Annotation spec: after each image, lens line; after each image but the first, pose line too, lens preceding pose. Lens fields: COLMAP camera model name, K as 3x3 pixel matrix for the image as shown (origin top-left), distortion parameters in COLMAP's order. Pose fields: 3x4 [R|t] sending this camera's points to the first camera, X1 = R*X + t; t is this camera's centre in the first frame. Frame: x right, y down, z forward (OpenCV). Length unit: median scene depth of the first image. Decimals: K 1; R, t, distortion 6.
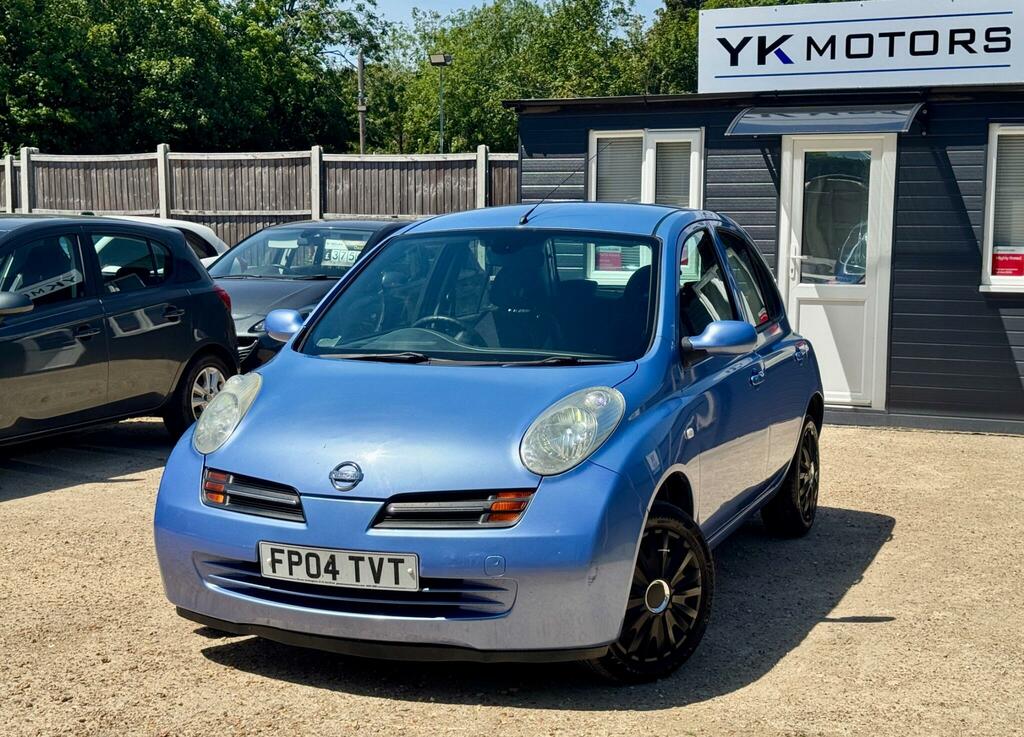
lens RADIAL K [[1615.0, 0, 500.2], [0, 1615.0, 384.7], [0, 0, 1]] dist [0.151823, 0.000000]
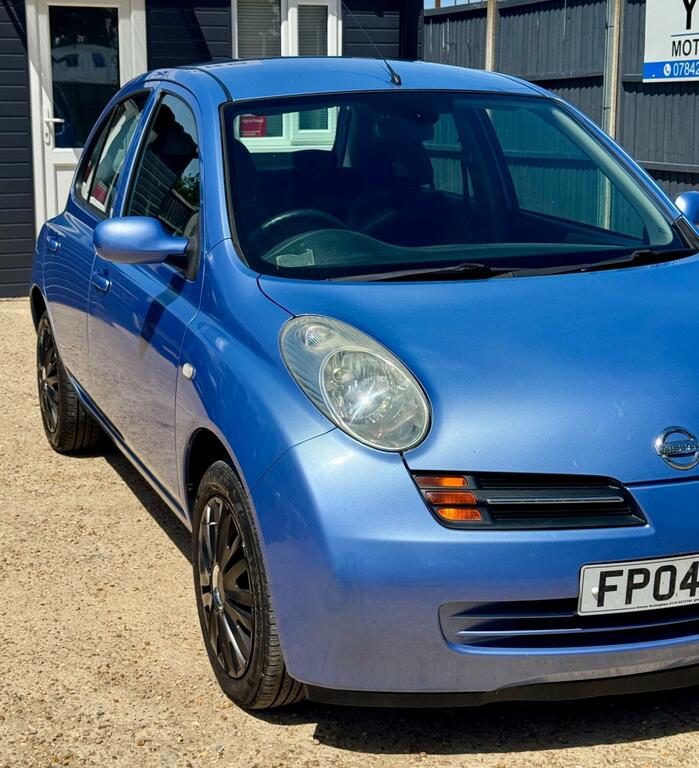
lens RADIAL K [[1388.8, 0, 334.3], [0, 1388.8, 361.8], [0, 0, 1]] dist [0.146788, 0.000000]
pose [[0.726799, -0.143567, 0.671679, -0.420154], [0.078488, 0.988865, 0.126434, -0.047651], [-0.682351, -0.039173, 0.729974, 0.457413]]
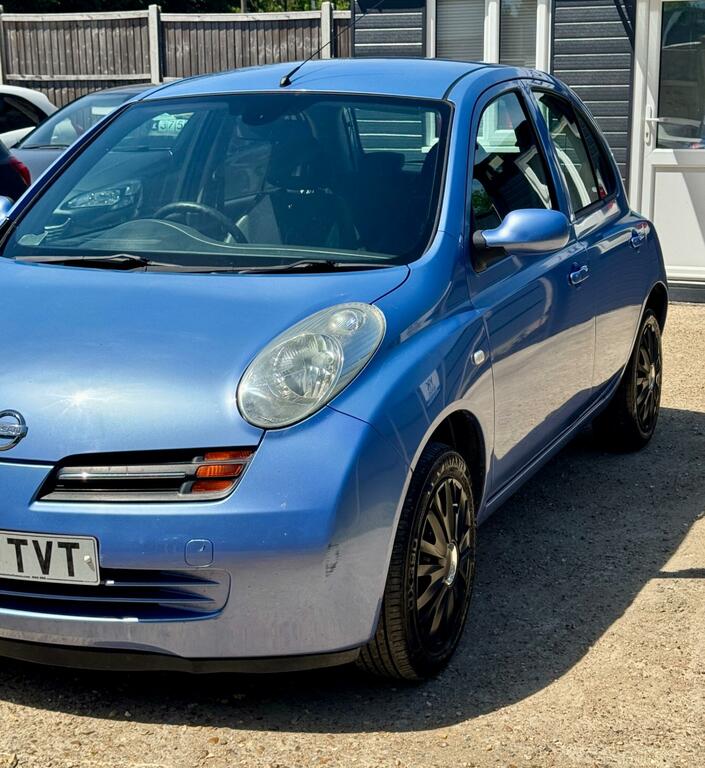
lens RADIAL K [[1504.0, 0, 382.4], [0, 1504.0, 374.1], [0, 0, 1]] dist [0.162181, 0.000000]
pose [[0.999903, -0.010071, -0.009581, 0.059311], [0.010874, 0.996078, 0.087811, -0.019879], [0.008659, -0.087907, 0.996091, 0.212136]]
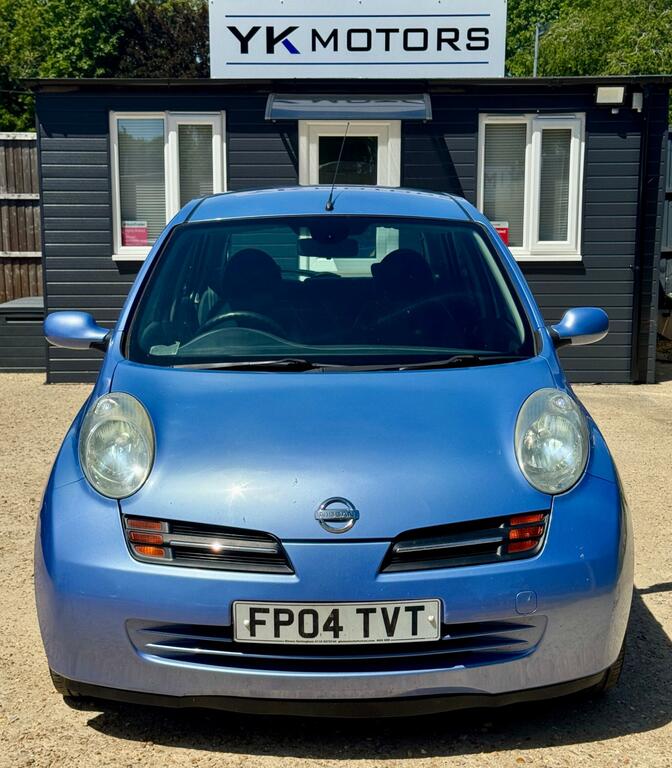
lens RADIAL K [[1323.3, 0, 332.6], [0, 1323.3, 411.9], [0, 0, 1]] dist [0.150095, 0.000000]
pose [[0.923243, -0.070889, 0.377621, -0.247553], [0.047555, 0.996358, 0.070775, -0.032683], [-0.381263, -0.047384, 0.923251, 0.248351]]
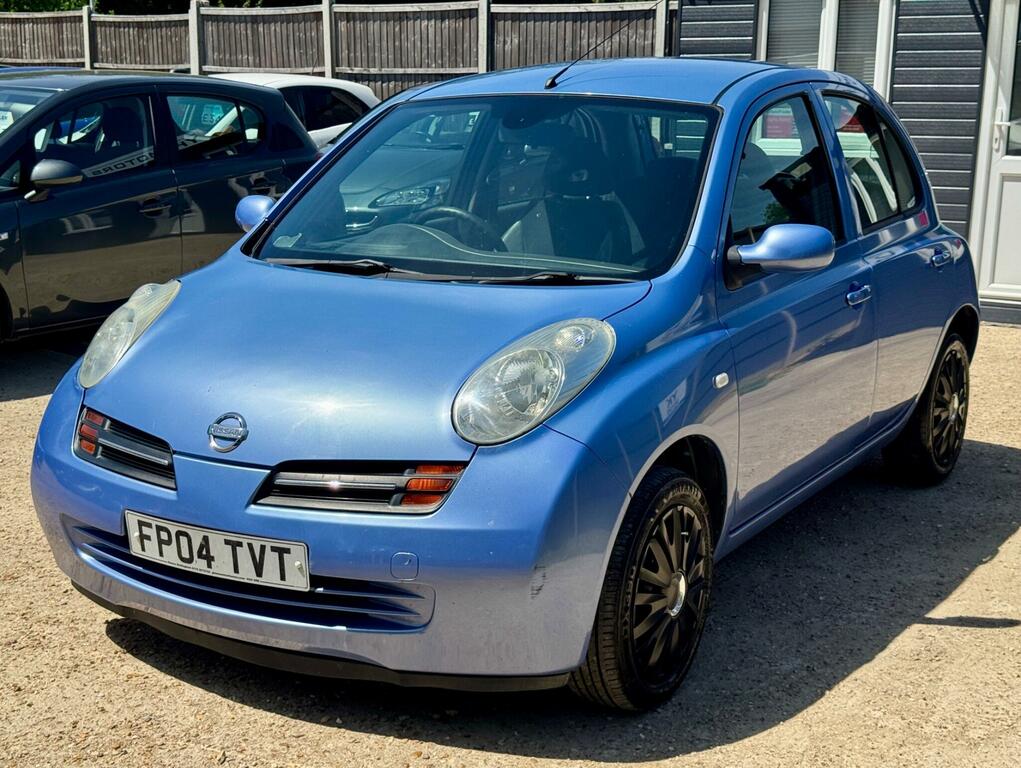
lens RADIAL K [[1574.2, 0, 495.2], [0, 1574.2, 433.0], [0, 0, 1]] dist [0.154692, 0.000000]
pose [[0.986507, 0.039890, -0.158787, 0.099693], [-0.020751, 0.992506, 0.120417, -0.023555], [0.162401, -0.115497, 0.979942, 0.208237]]
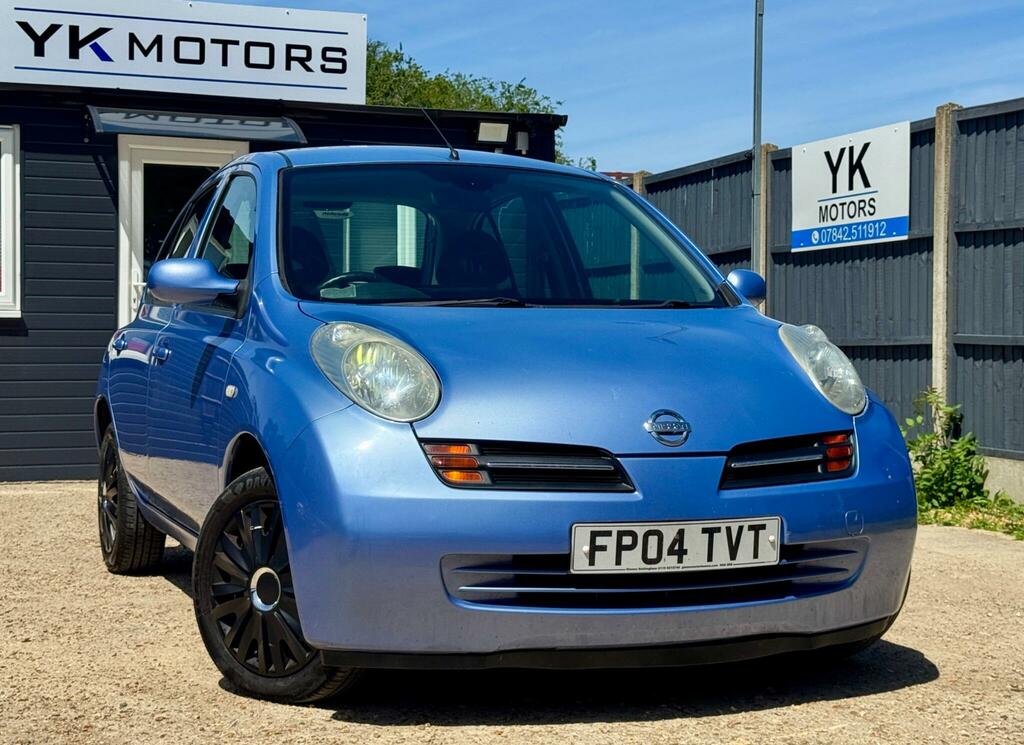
lens RADIAL K [[1770.9, 0, 504.1], [0, 1770.9, 345.3], [0, 0, 1]] dist [0.156649, 0.000000]
pose [[0.730398, -0.004284, 0.683009, -0.503176], [0.069259, 0.995291, -0.067822, 0.048029], [-0.679502, 0.096841, 0.727255, 0.303173]]
